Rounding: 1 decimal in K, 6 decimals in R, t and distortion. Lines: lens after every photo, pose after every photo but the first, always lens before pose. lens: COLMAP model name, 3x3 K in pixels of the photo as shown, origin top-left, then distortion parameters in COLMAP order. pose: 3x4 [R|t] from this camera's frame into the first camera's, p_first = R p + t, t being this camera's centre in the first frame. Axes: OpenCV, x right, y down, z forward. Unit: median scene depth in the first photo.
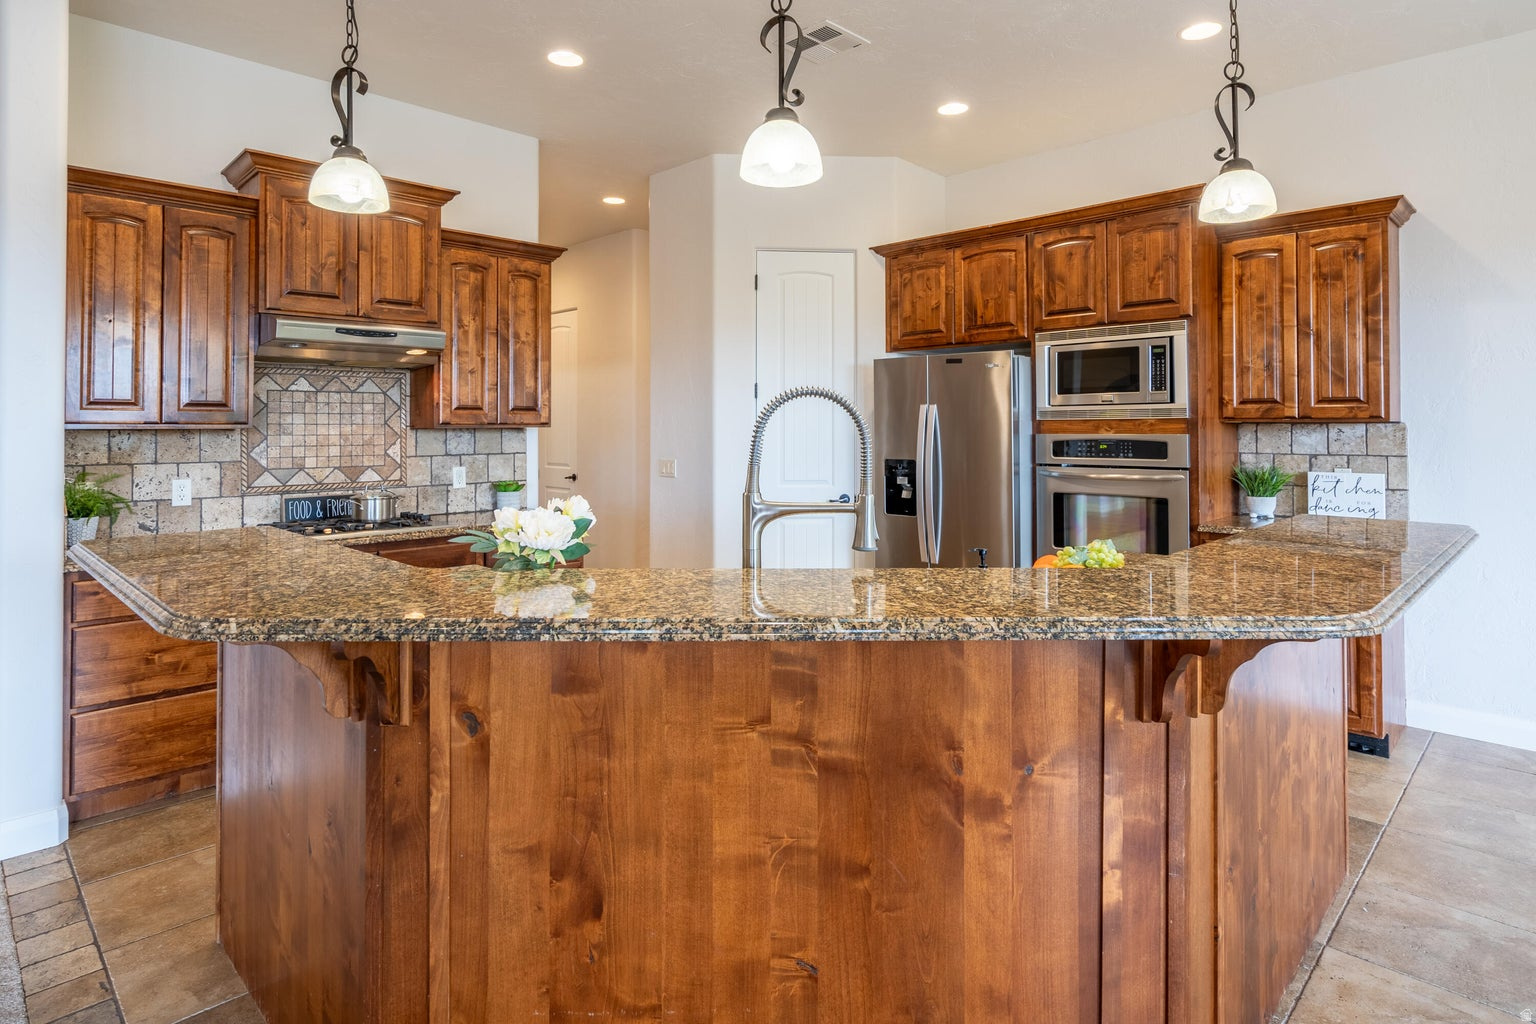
lens RADIAL K [[839.9, 0, 760.2], [0, 839.9, 415.1], [0, 0, 1]] dist [0.001364, 0.000084]
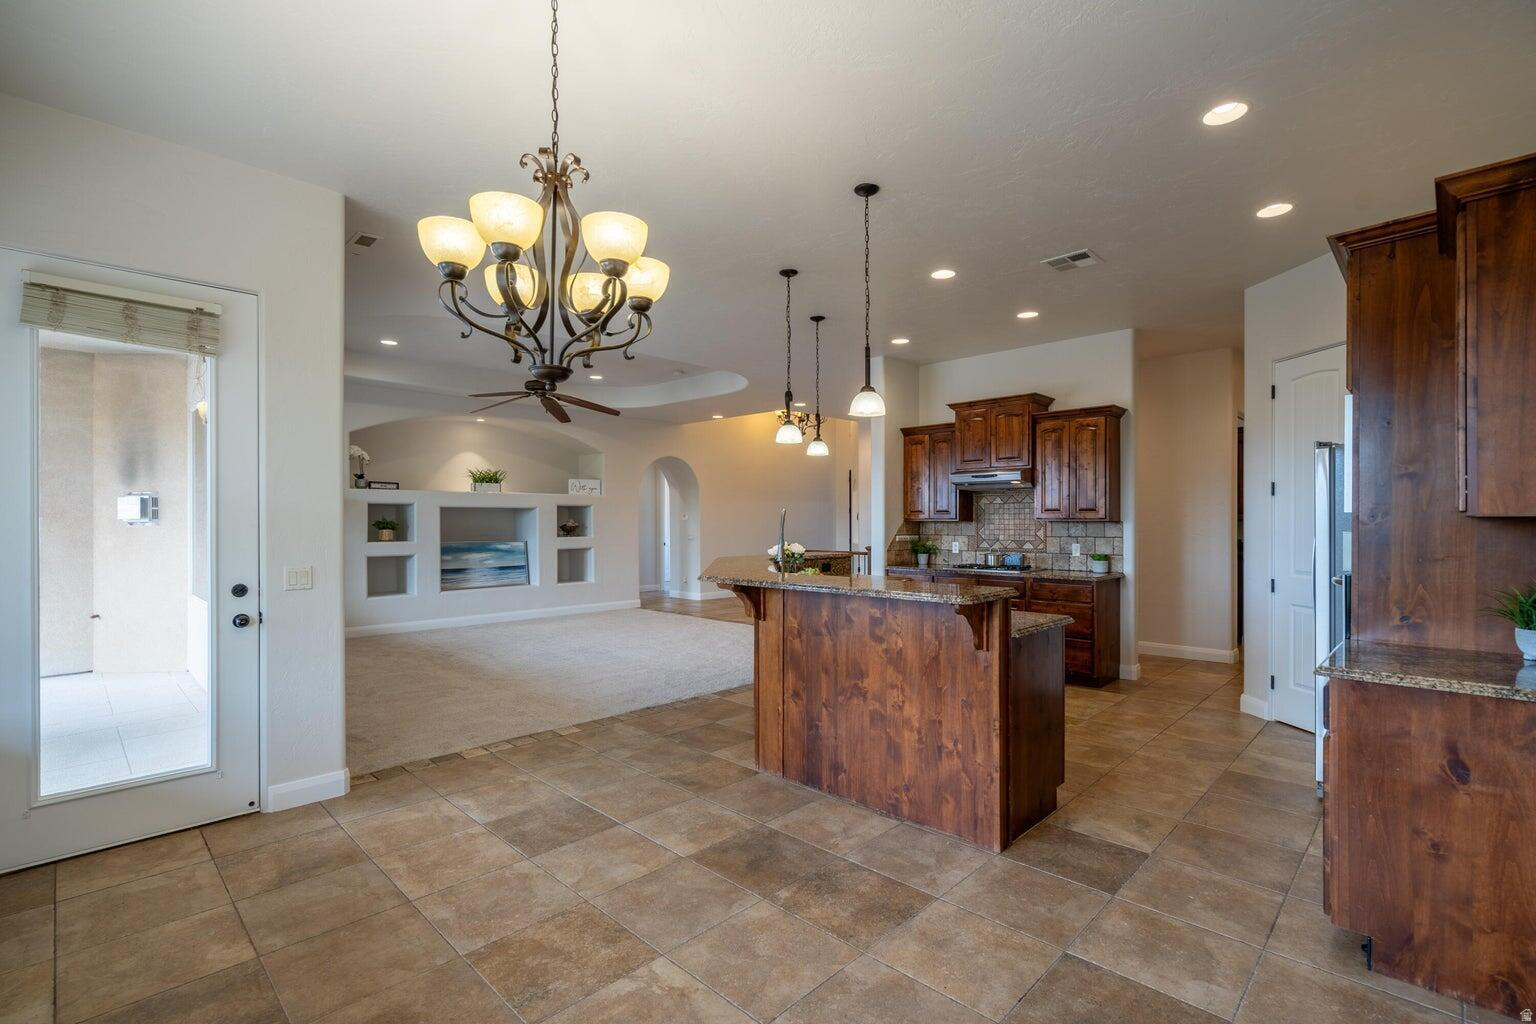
lens RADIAL K [[700.2, 0, 759.7], [0, 700.2, 508.3], [0, 0, 1]] dist [0.000529, 0.000200]
pose [[-0.003265, -0.012709, -0.999914, 1.208639], [0.016818, 0.999777, -0.012762, -0.004030], [0.999853, -0.016858, -0.003051, 0.408480]]
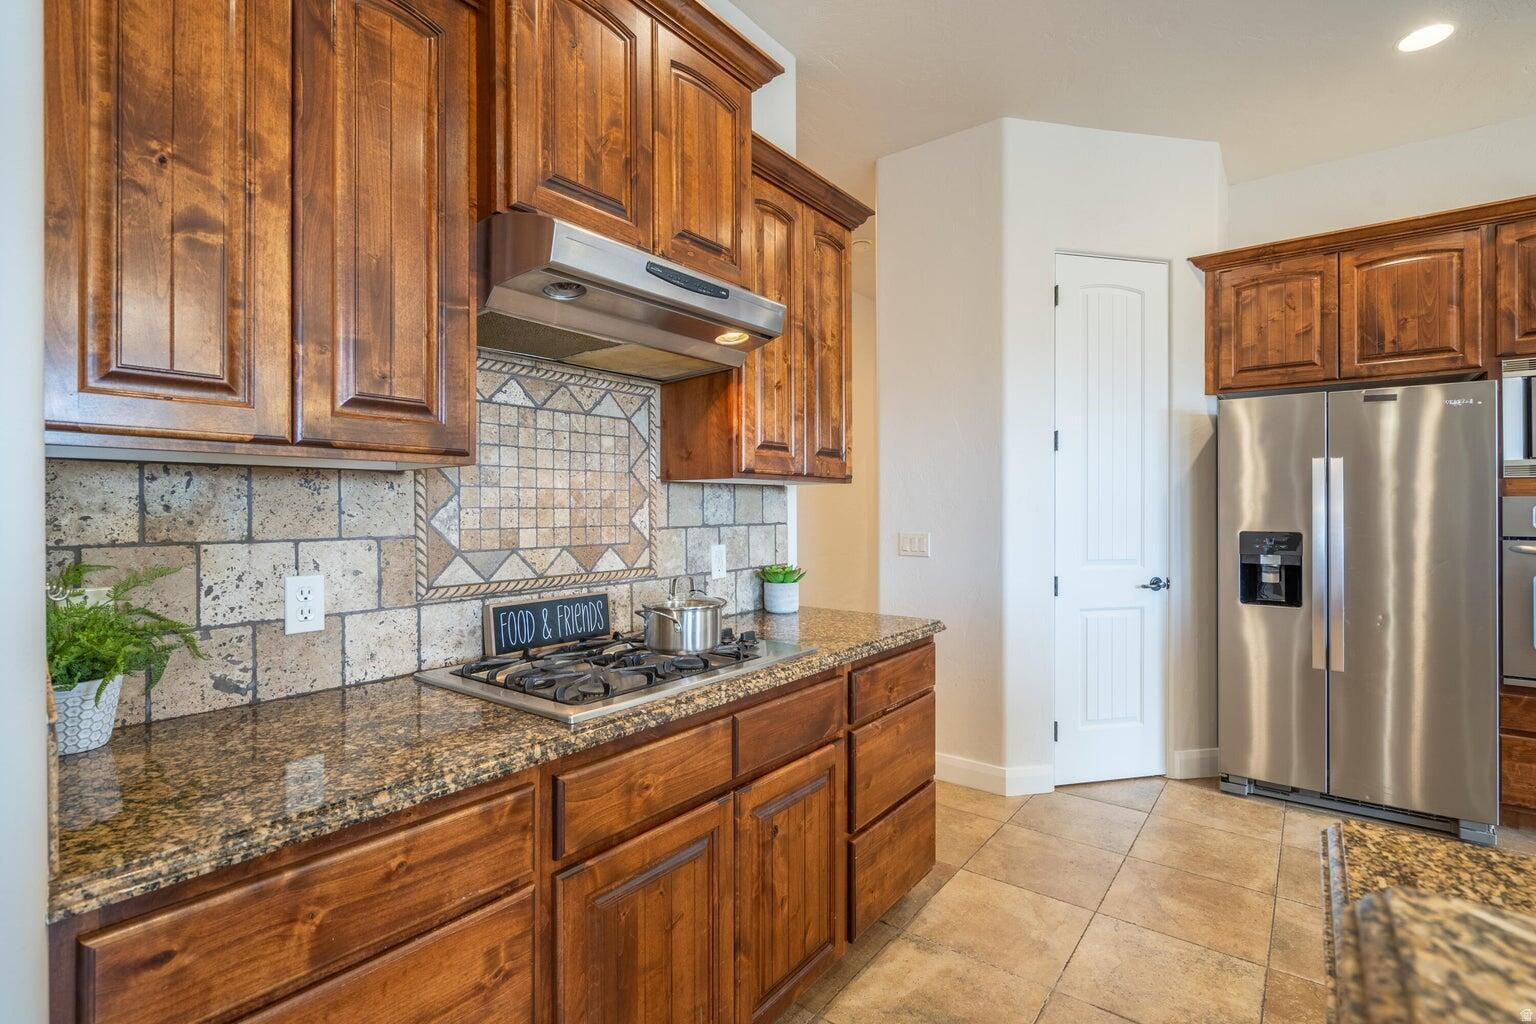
lens RADIAL K [[716.0, 0, 769.4], [0, 716.0, 509.6], [0, 0, 1]] dist [-0.000131, 0.000571]
pose [[0.990069, 0.002295, 0.140560, -0.447324], [-0.004664, 0.999852, 0.016530, 0.029549], [-0.140502, -0.017021, 0.989934, 0.523320]]
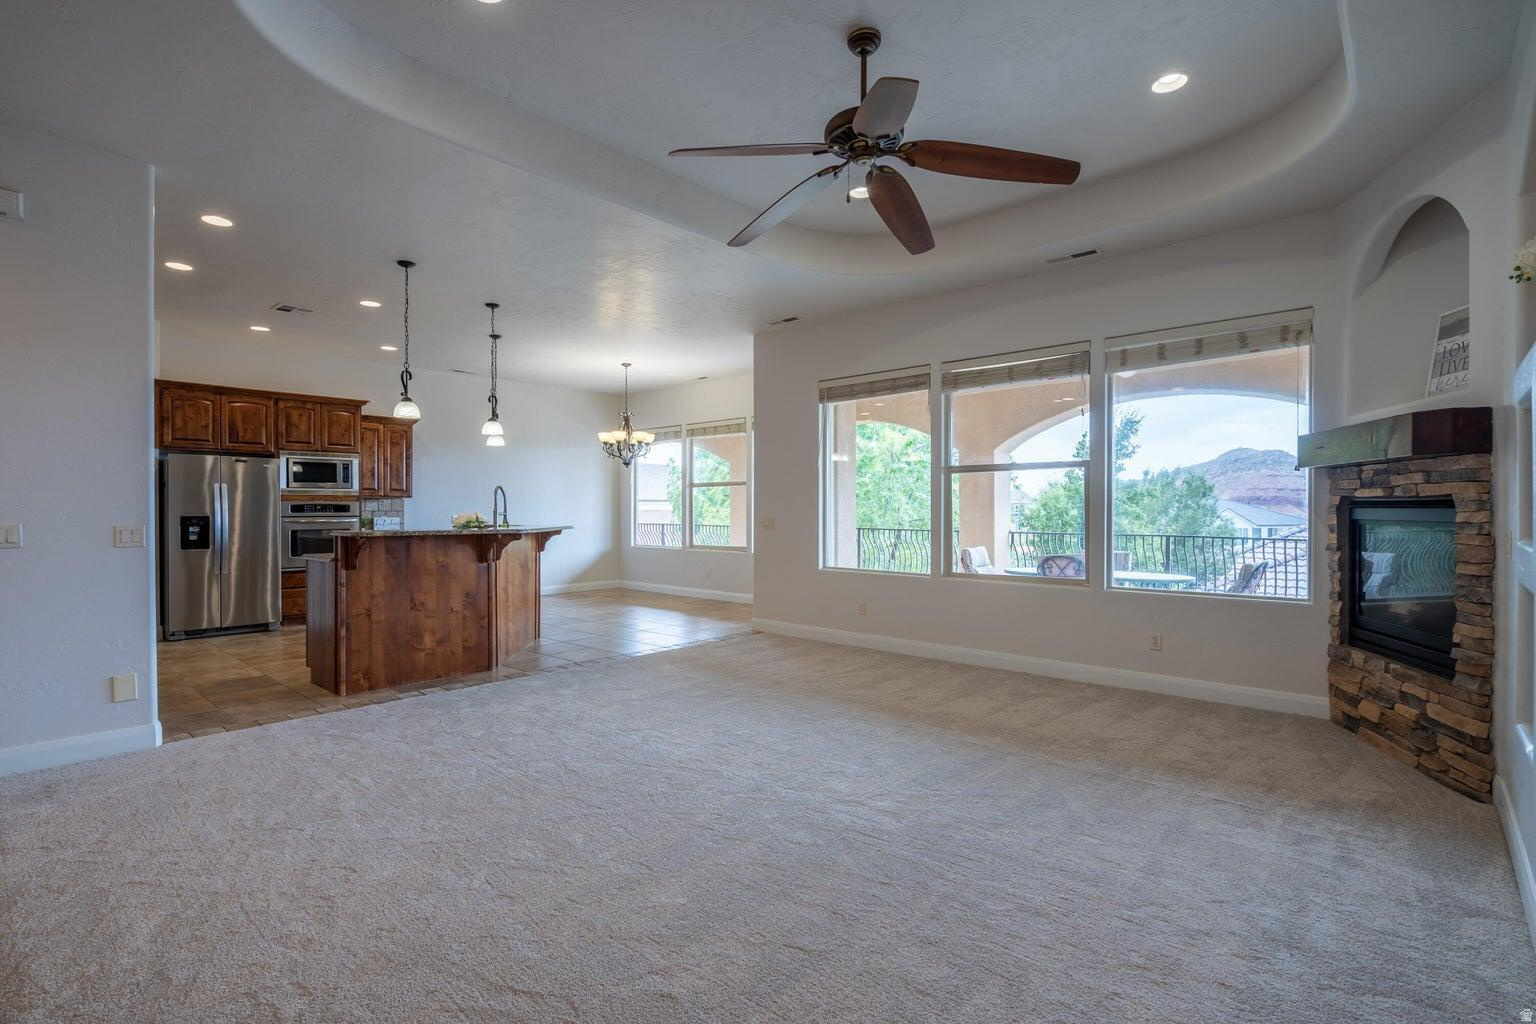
lens RADIAL K [[716.0, 0, 769.4], [0, 716.0, 509.6], [0, 0, 1]] dist [-0.000131, 0.000571]
pose [[-0.044883, 0.003126, 0.998987, -1.586171], [-0.011850, 0.999923, -0.003661, 0.038371], [-0.998922, -0.012002, -0.044842, -0.088982]]
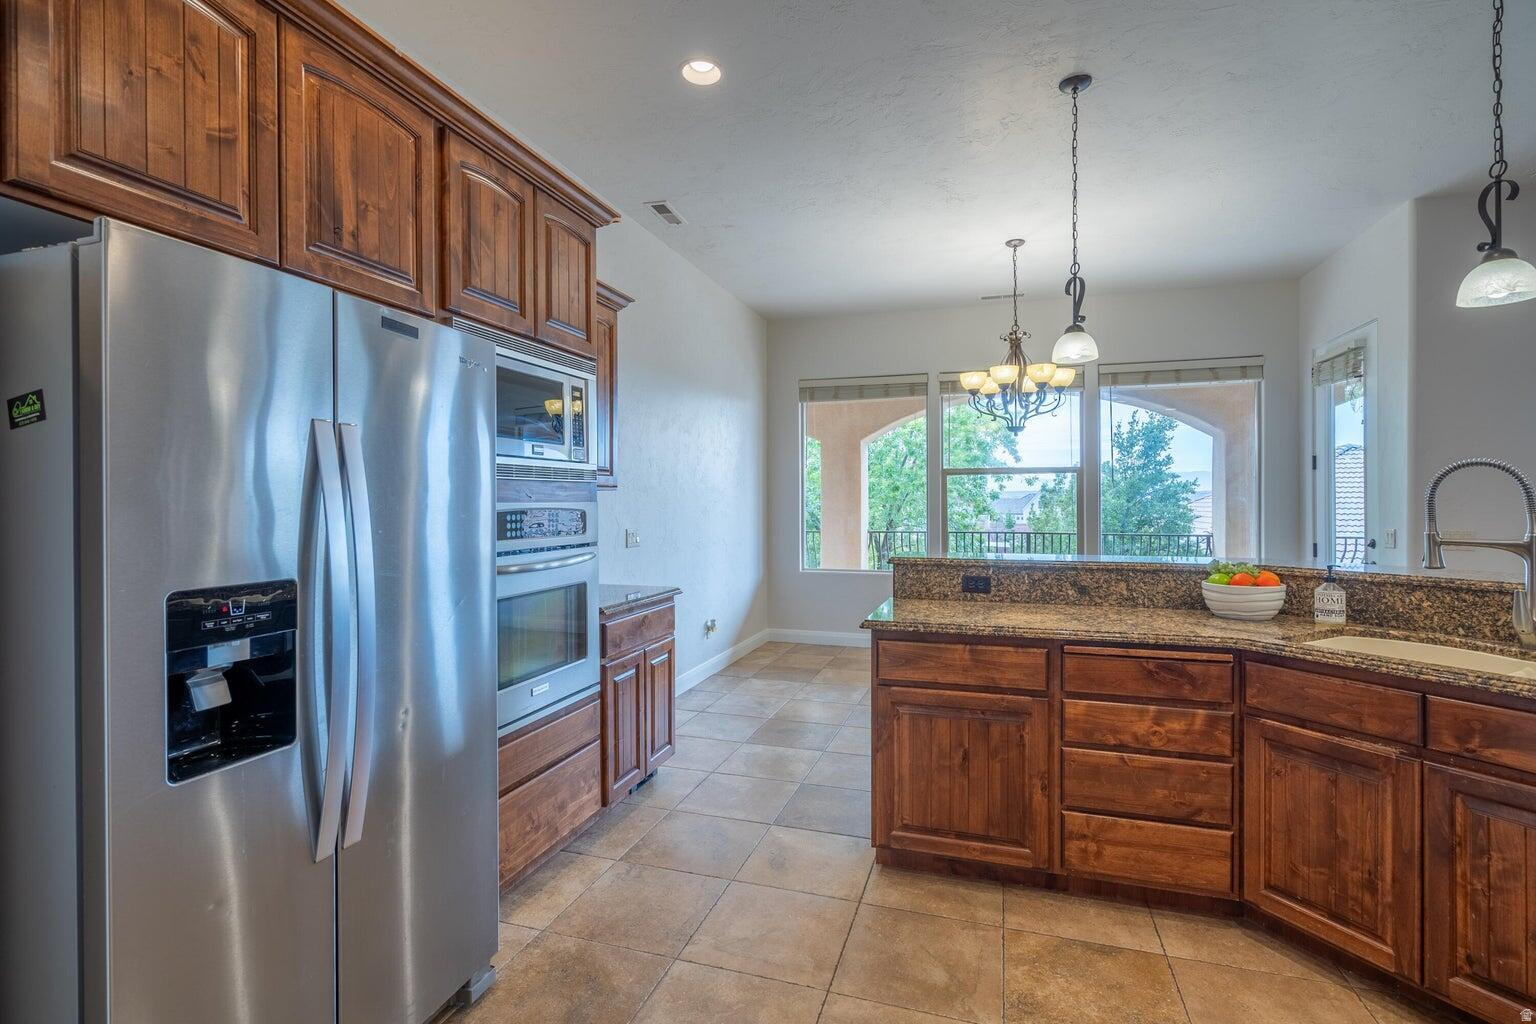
lens RADIAL K [[700.2, 0, 759.7], [0, 700.2, 508.3], [0, 0, 1]] dist [0.000529, 0.000200]
pose [[-0.438978, -0.002639, 0.898494, -0.185341], [-0.007825, 0.999969, -0.000886, 0.028378], [-0.898463, -0.007420, -0.438986, 1.146500]]
